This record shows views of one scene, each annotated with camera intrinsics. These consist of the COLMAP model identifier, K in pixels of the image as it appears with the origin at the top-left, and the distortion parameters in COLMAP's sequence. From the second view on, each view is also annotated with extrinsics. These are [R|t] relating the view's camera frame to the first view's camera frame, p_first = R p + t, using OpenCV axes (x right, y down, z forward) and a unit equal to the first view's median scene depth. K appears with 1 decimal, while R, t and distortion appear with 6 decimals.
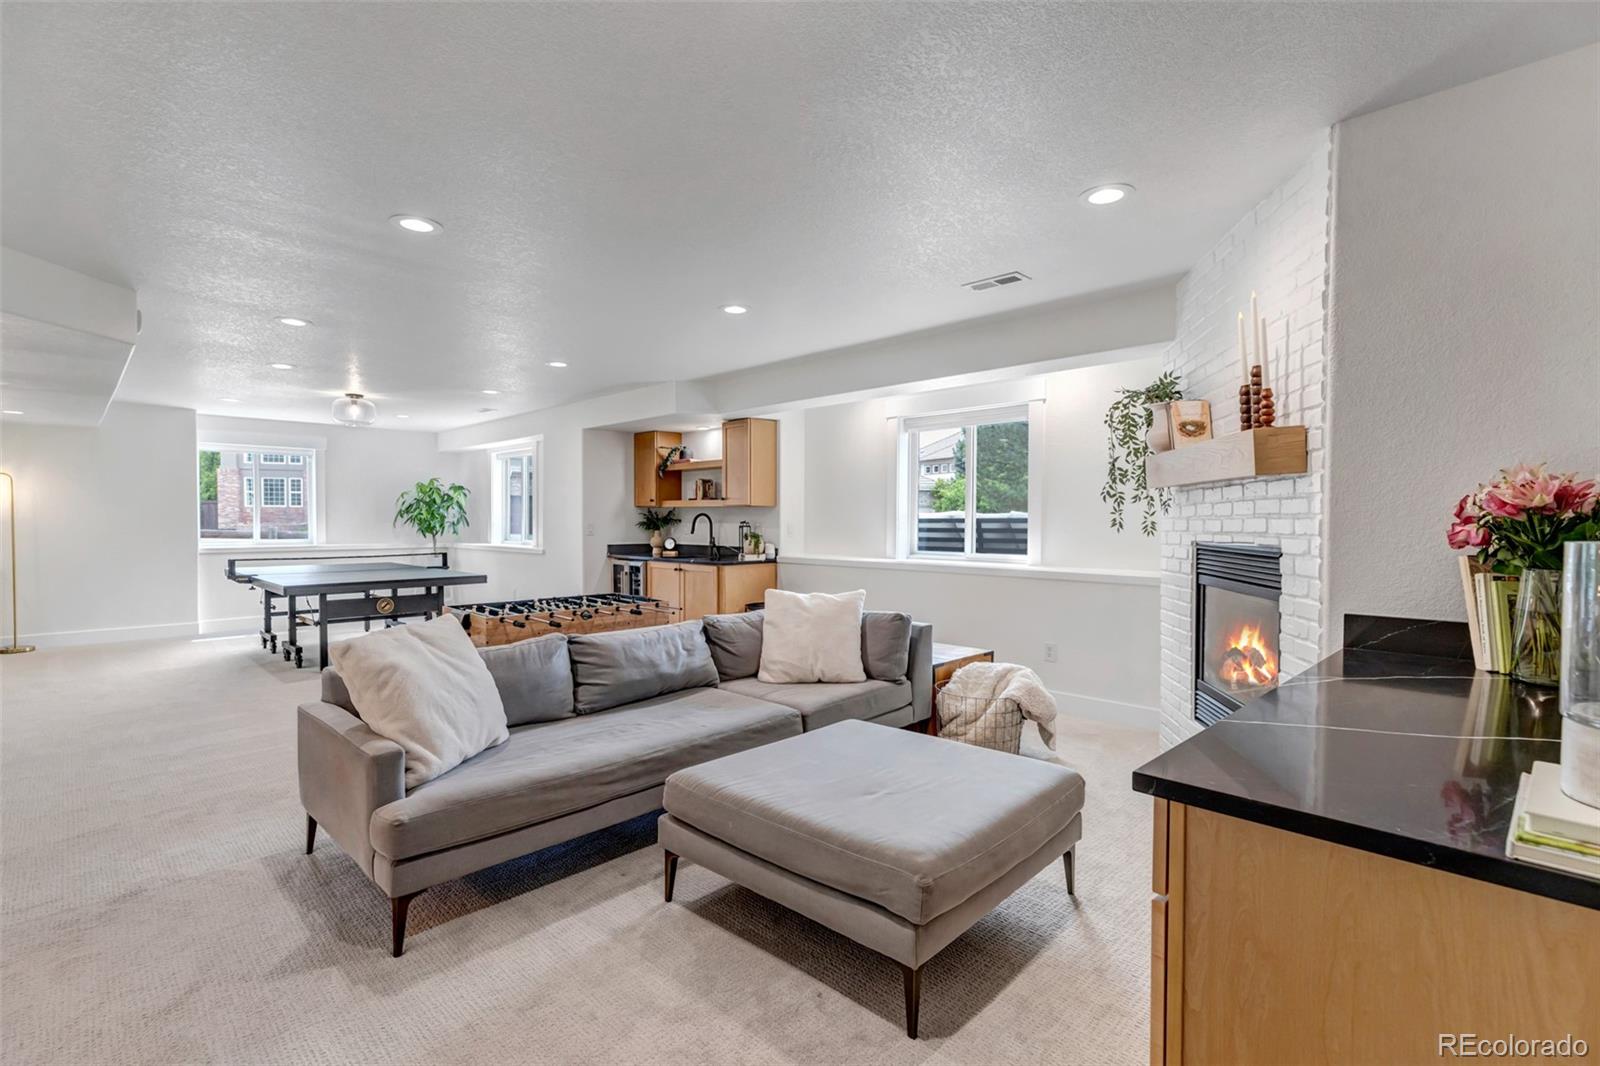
lens RADIAL K [[745.6, 0, 799.4], [0, 745.6, 538.4], [0, 0, 1]] dist [0.002990, -0.001678]
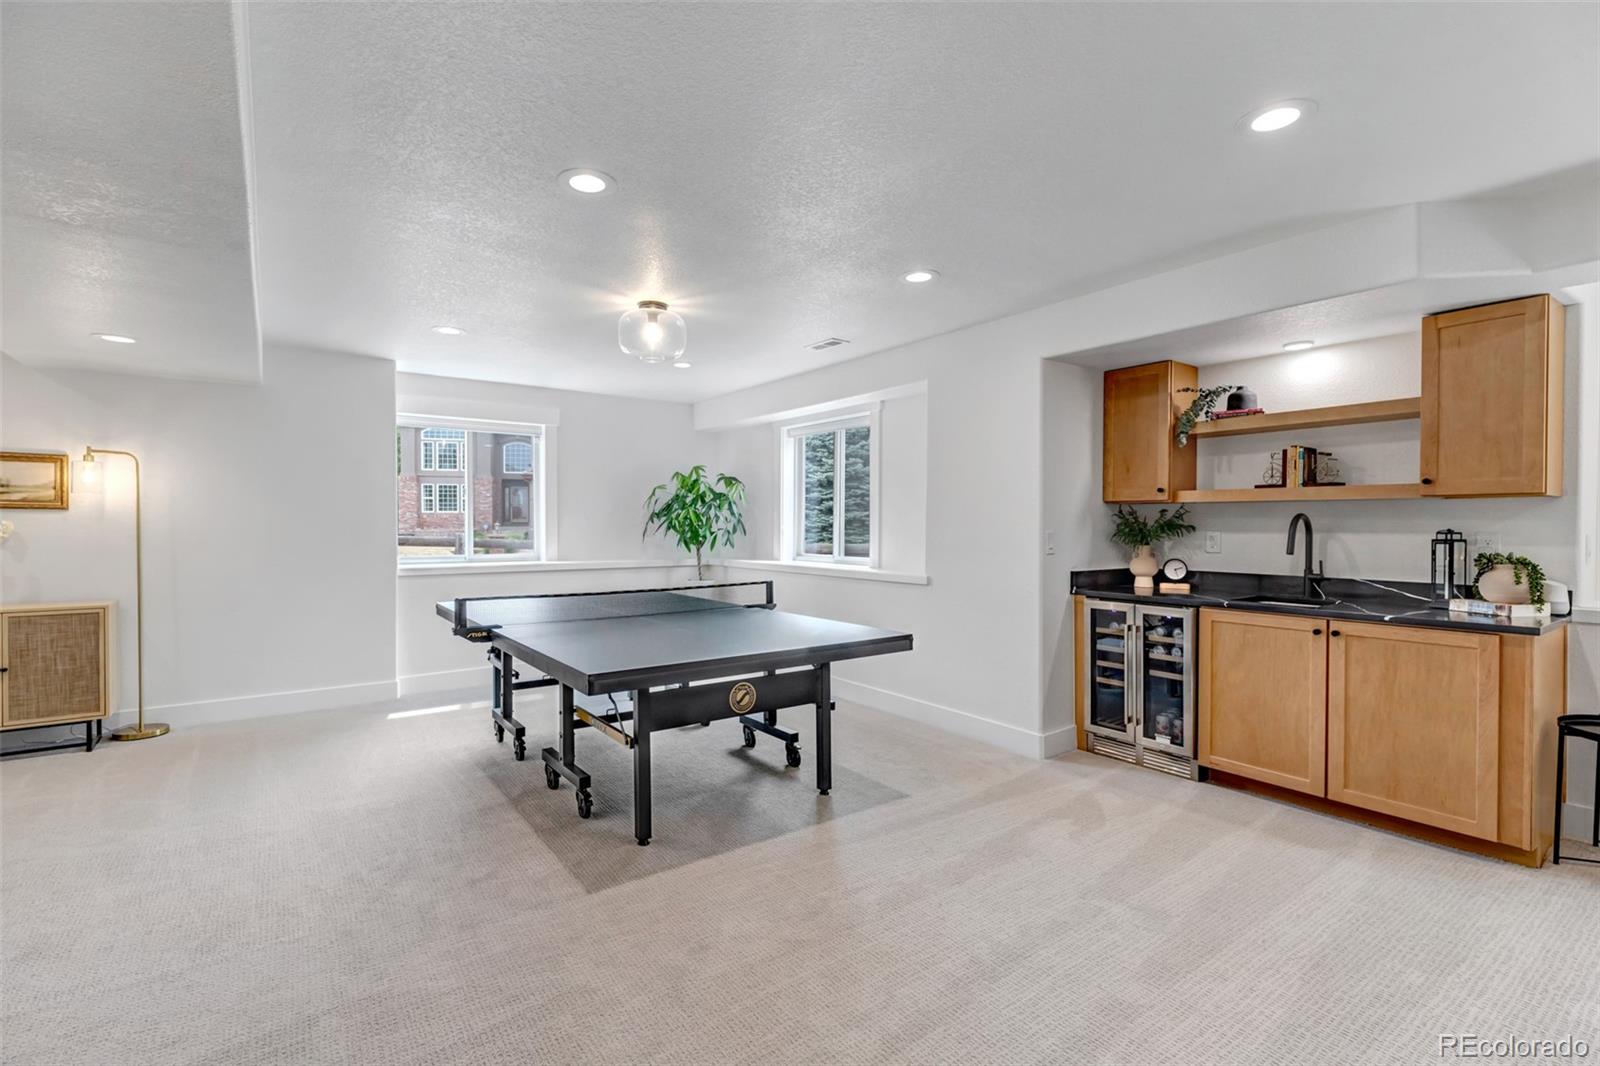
lens RADIAL K [[737.4, 0, 795.1], [0, 737.4, 537.9], [0, 0, 1]] dist [-0.013864, -0.000203]
pose [[0.987280, 0.005469, -0.158898, -0.383194], [-0.007297, 0.999914, -0.010920, -0.009337], [0.158824, 0.011941, 0.987235, 0.448176]]
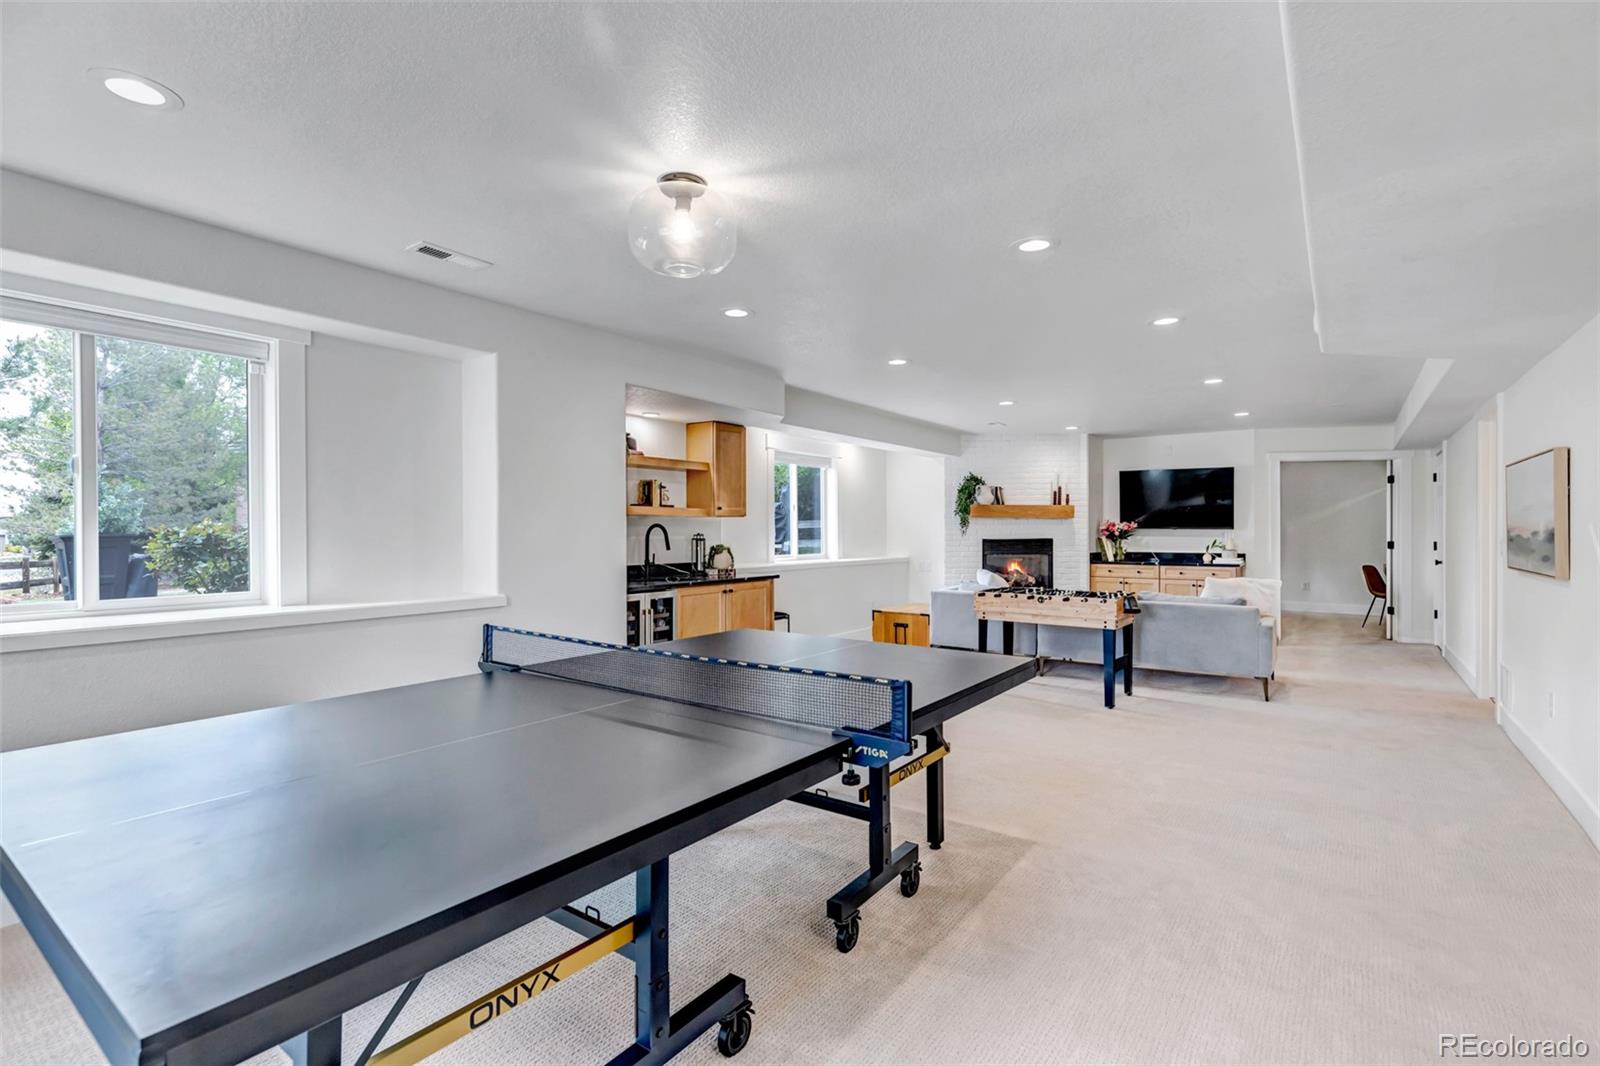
lens RADIAL K [[745.6, 0, 799.4], [0, 745.6, 538.4], [0, 0, 1]] dist [0.002990, -0.001678]
pose [[-0.163407, -0.009303, 0.986515, -0.916071], [0.028257, 0.999501, 0.014106, -0.024892], [-0.986154, 0.030181, -0.163063, 0.964735]]
